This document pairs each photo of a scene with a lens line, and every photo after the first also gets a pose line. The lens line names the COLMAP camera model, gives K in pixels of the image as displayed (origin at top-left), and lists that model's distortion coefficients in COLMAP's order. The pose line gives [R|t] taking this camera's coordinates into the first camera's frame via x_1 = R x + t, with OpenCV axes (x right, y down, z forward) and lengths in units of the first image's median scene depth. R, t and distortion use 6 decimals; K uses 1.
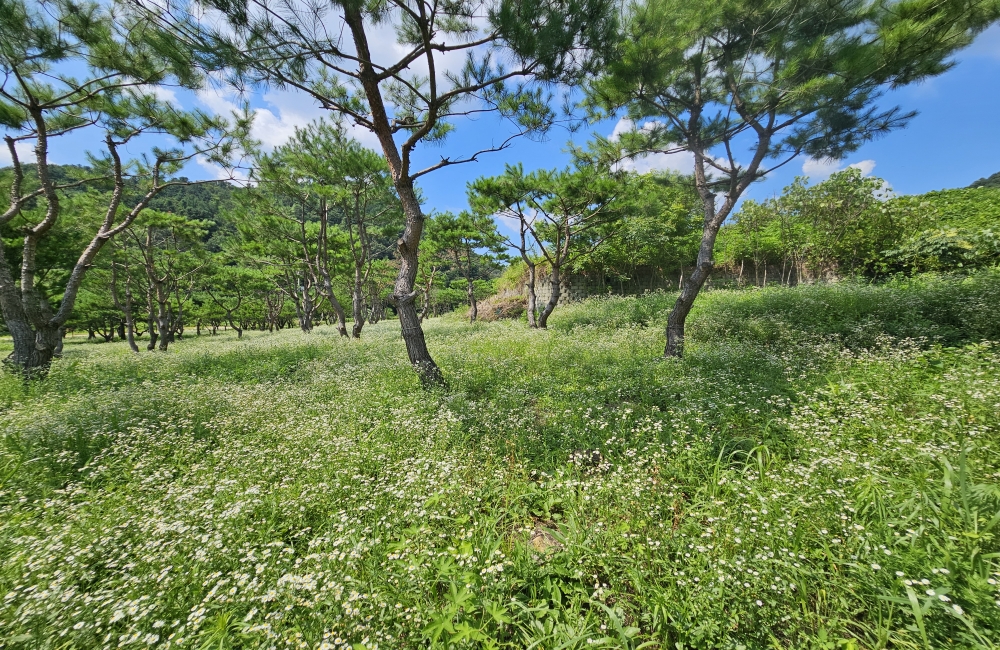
lens RADIAL K [[407.6, 0, 500.1], [0, 407.6, 322.4], [0, 0, 1]] dist [-0.003701, 0.001114]
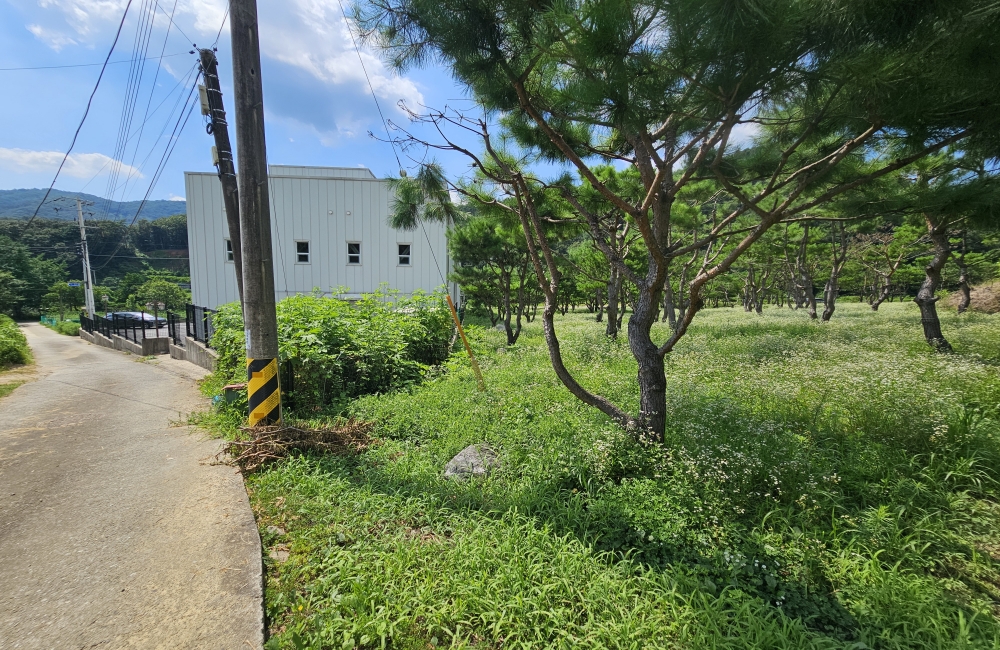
lens RADIAL K [[407.6, 0, 499.8], [0, 407.6, 340.1], [0, 0, 1]] dist [-0.003701, 0.001114]
pose [[0.627625, 0.103460, -0.771610, -0.019807], [-0.030342, 0.993628, 0.108549, -0.016875], [0.777924, -0.044716, 0.626765, -0.987933]]
